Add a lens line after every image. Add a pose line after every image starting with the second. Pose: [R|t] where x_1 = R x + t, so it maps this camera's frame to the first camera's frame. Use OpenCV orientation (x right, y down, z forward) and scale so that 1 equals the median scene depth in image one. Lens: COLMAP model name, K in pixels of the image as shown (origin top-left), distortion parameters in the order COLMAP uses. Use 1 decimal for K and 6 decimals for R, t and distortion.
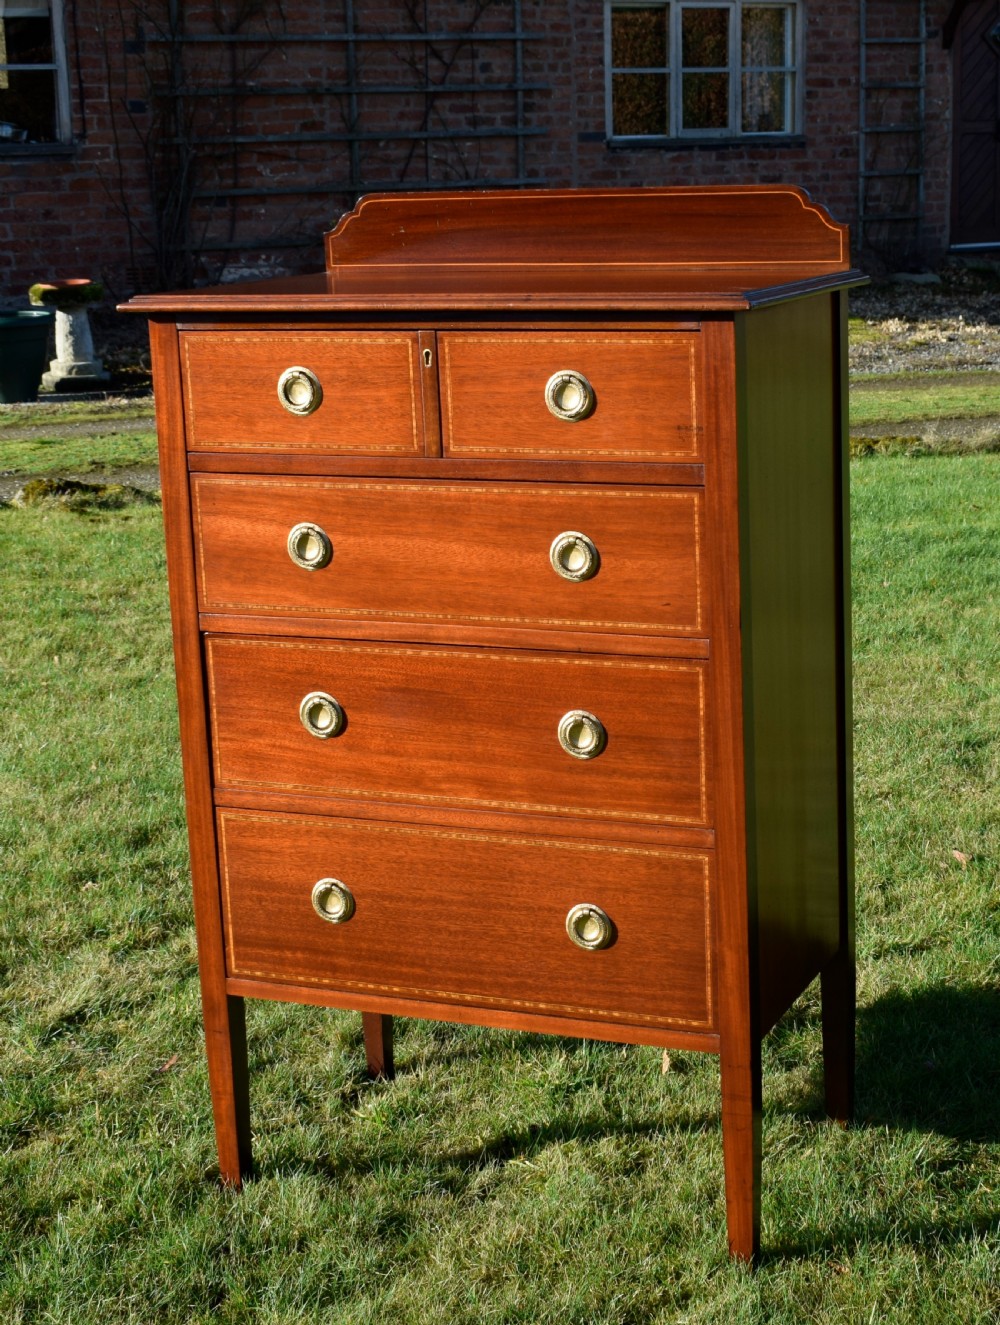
lens RADIAL K [[2413.8, 0, 564.9], [0, 2413.8, 664.4], [0, 0, 1]] dist [-0.009932, -0.101427]
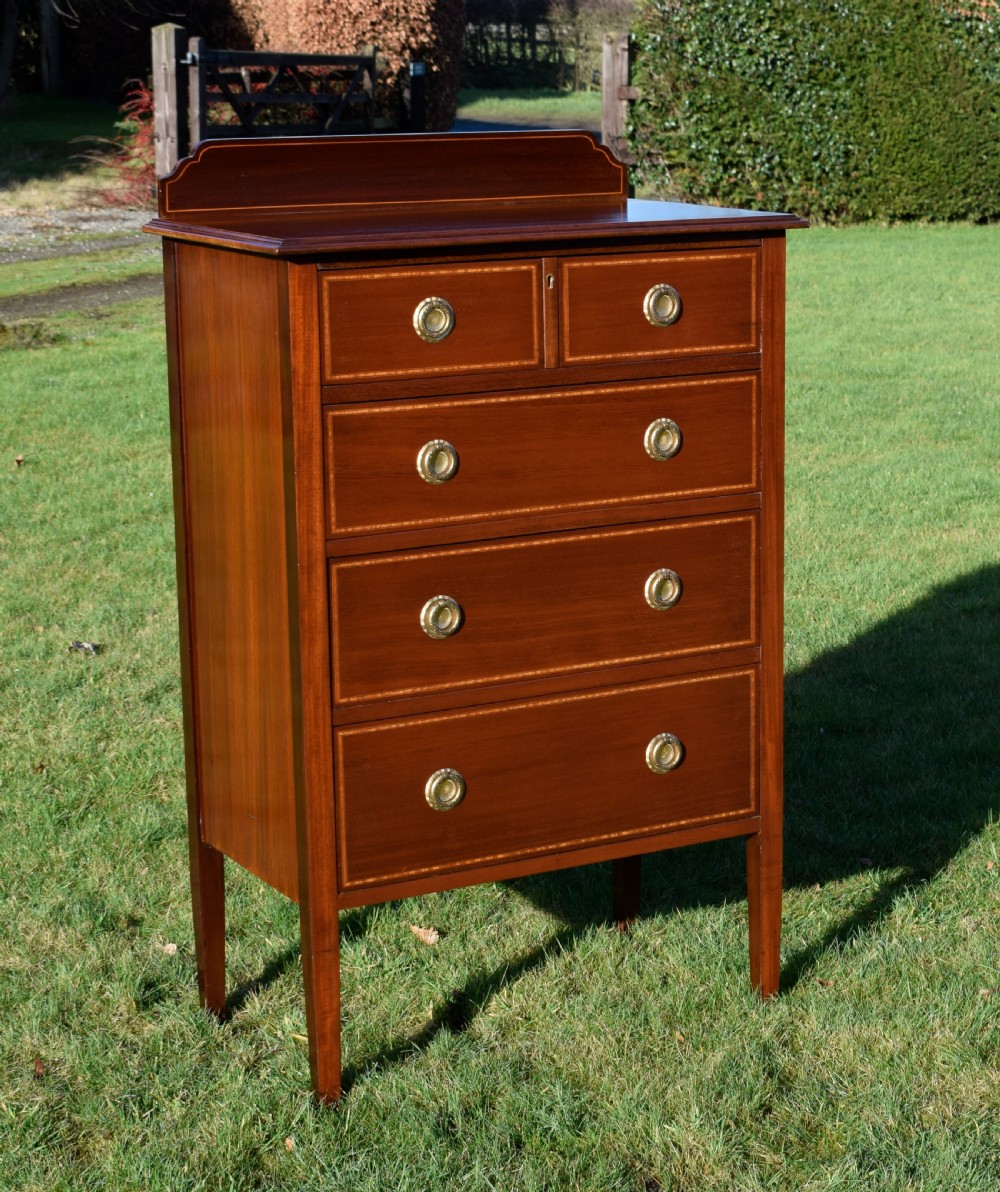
lens RADIAL K [[2638.1, 0, 598.9], [0, 2638.1, 541.4], [0, 0, 1]] dist [-0.021361, -0.112923]
pose [[0.592375, -0.123632, 0.796120, -0.958300], [0.159876, 0.986543, 0.034243, -0.040132], [-0.789640, 0.106995, 0.604169, 0.215514]]
